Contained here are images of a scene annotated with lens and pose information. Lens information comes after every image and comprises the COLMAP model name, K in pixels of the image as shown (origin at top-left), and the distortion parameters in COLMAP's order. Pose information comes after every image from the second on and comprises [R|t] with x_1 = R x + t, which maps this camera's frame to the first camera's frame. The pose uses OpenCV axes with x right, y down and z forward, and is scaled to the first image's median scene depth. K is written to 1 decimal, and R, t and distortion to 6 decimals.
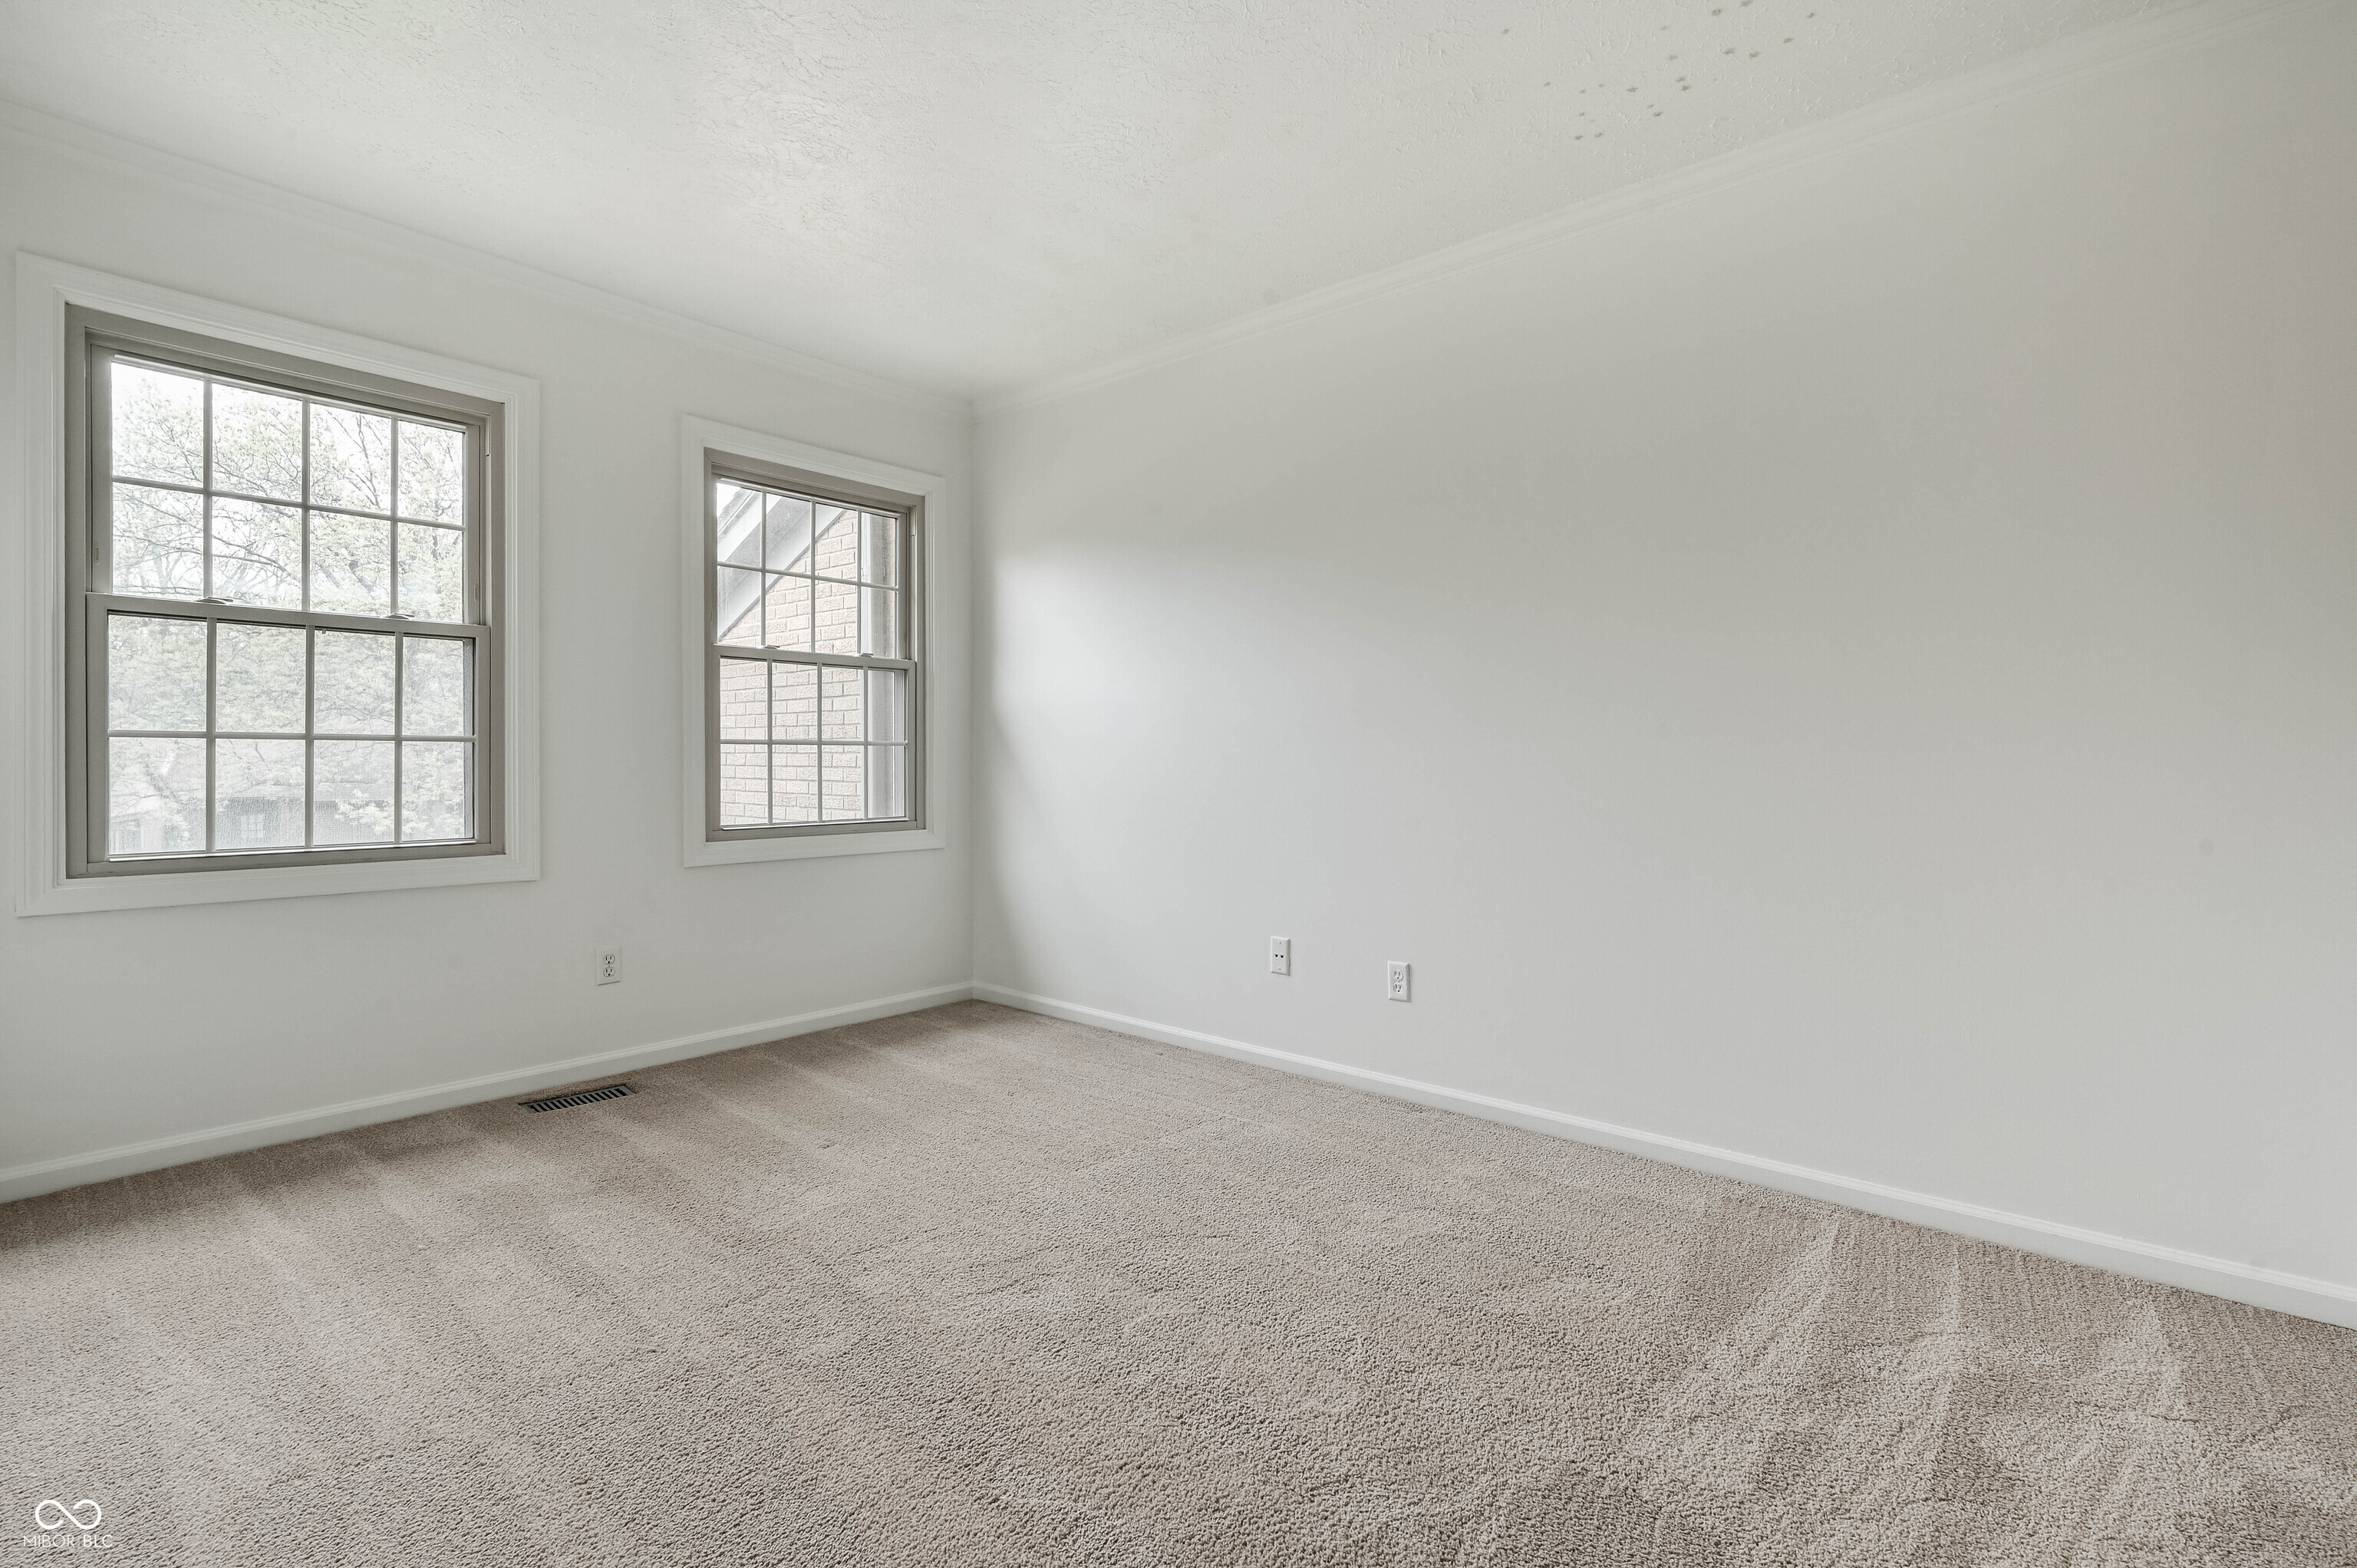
lens RADIAL K [[1065.3, 0, 1173.6], [0, 1065.3, 747.5], [0, 0, 1]] dist [0.000095, 0.000216]
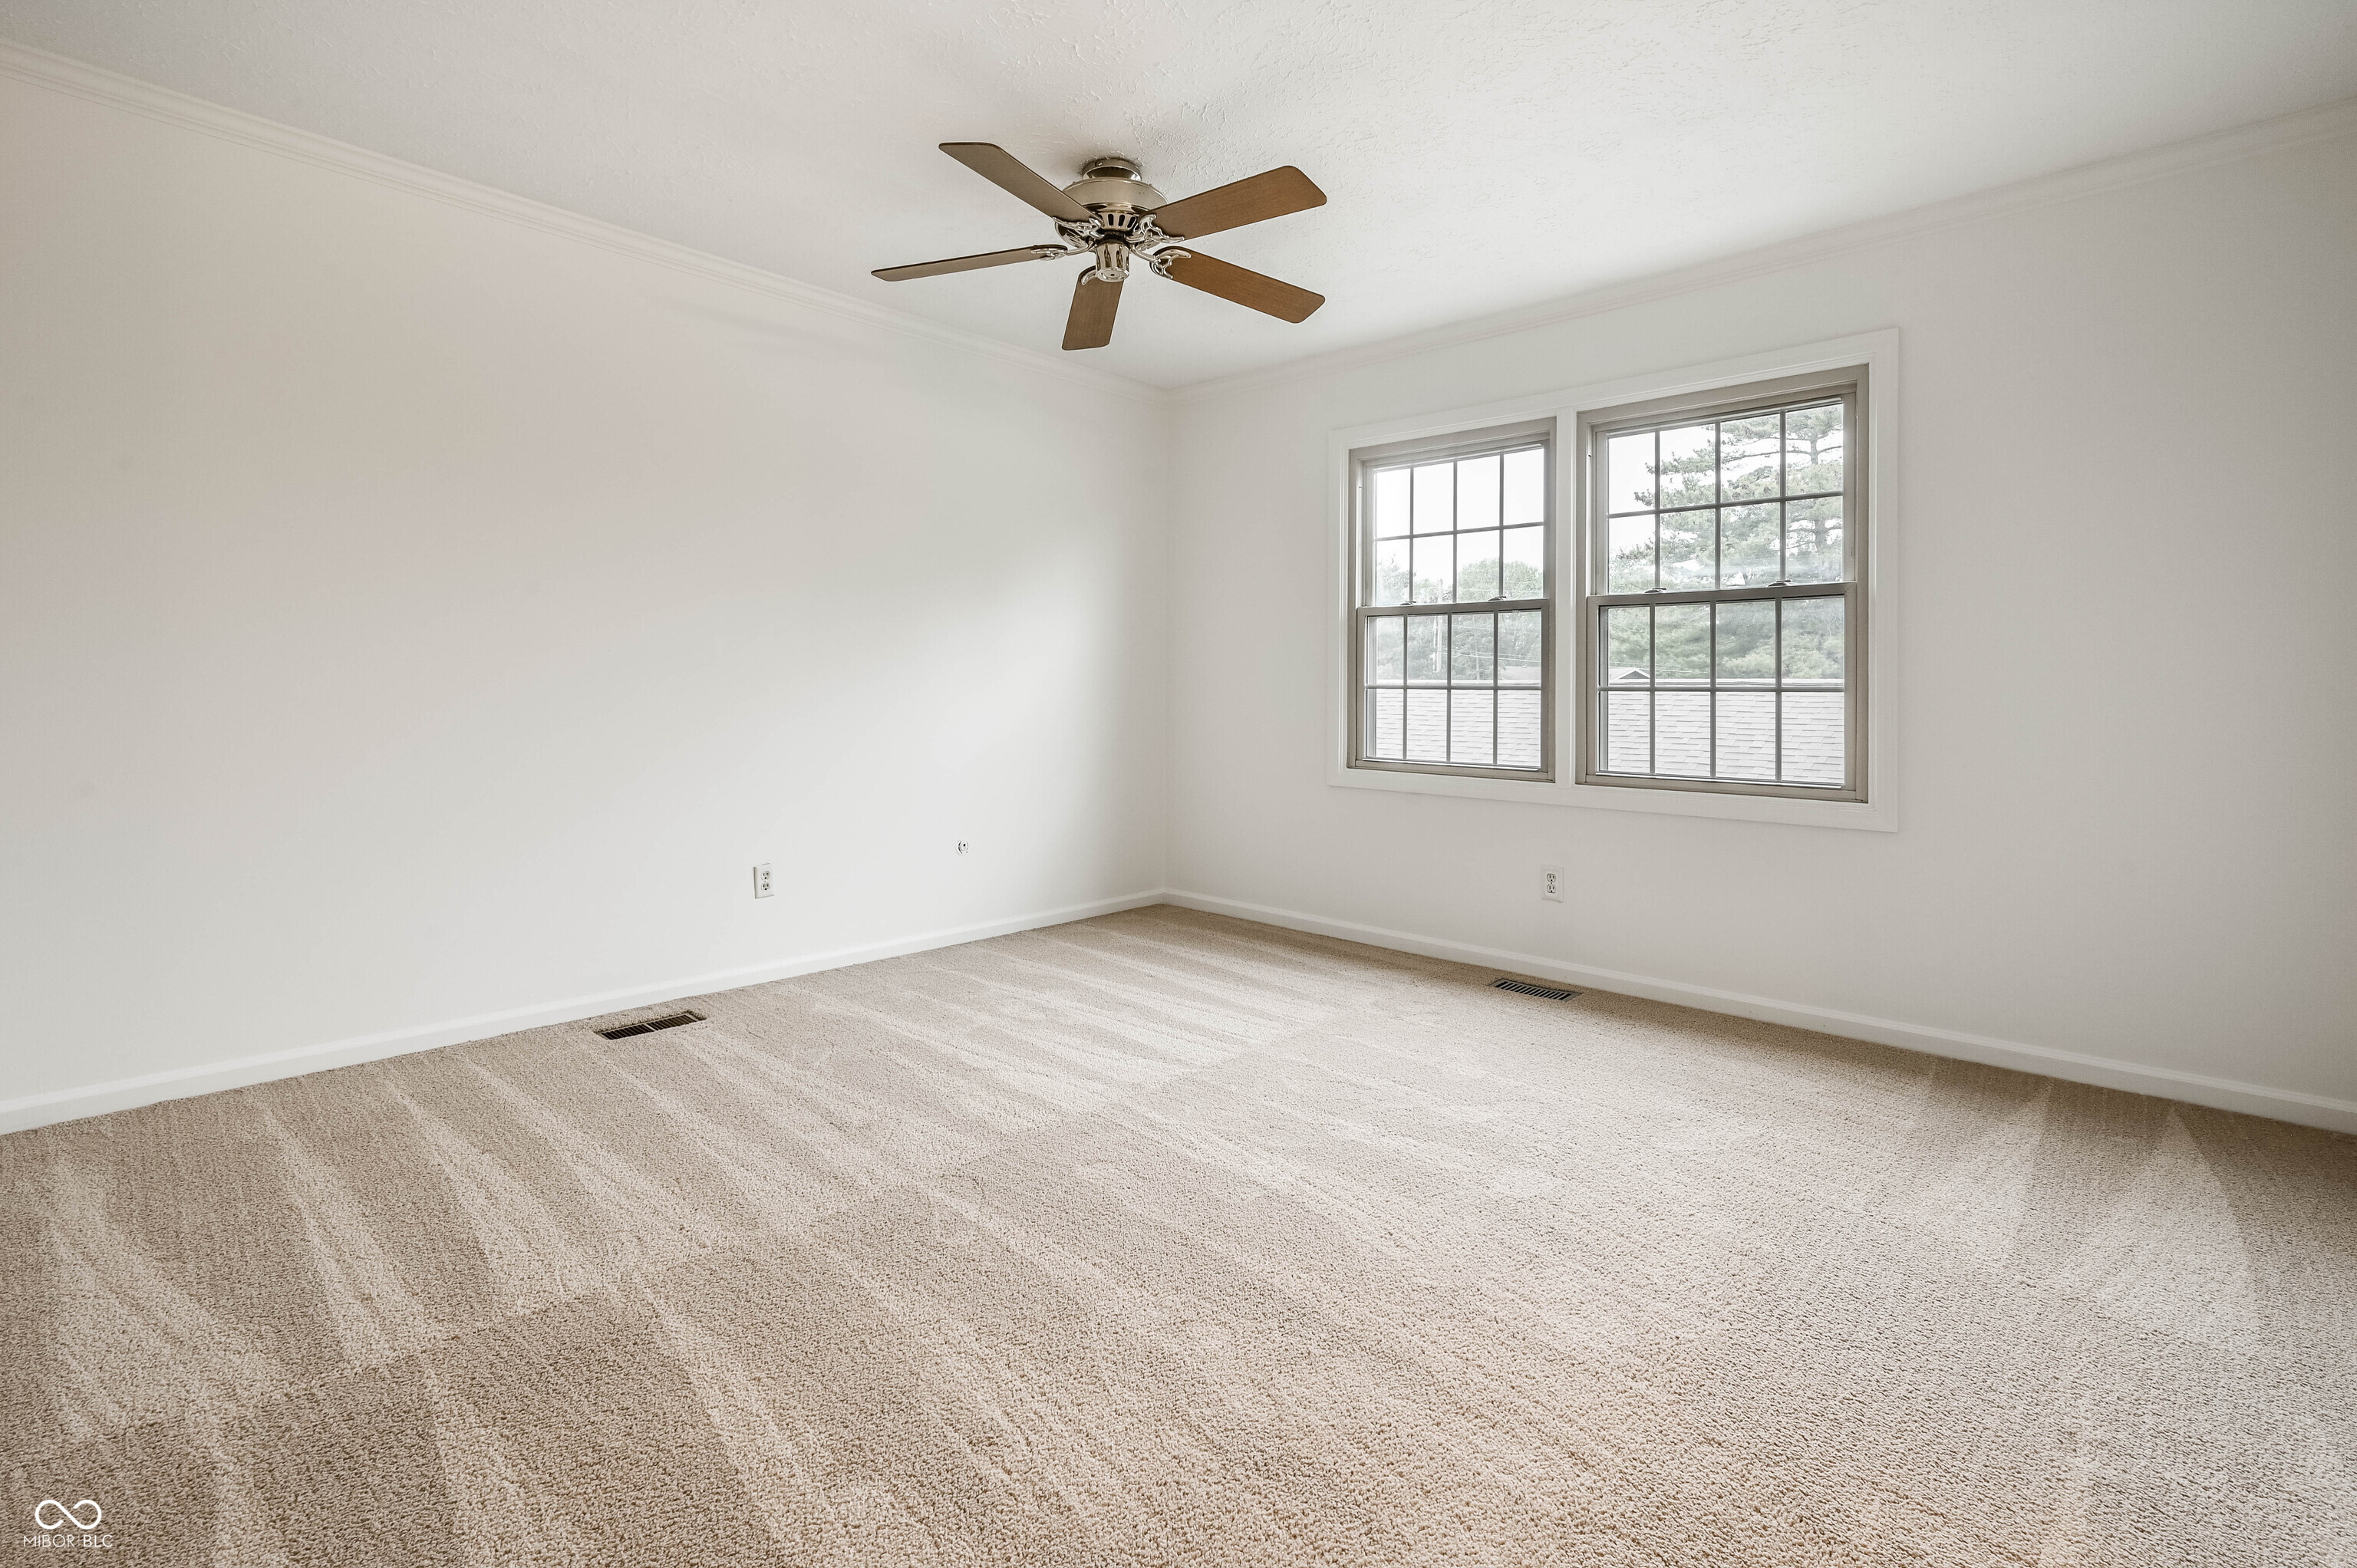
lens RADIAL K [[961.8, 0, 1179.6], [0, 961.8, 673.5], [0, 0, 1]] dist [-0.000202, -0.000010]
pose [[0.046514, -0.026283, -0.998572, 0.463450], [-0.003936, 0.999641, -0.026494, 0.006460], [0.998910, 0.005162, 0.046394, 0.523131]]
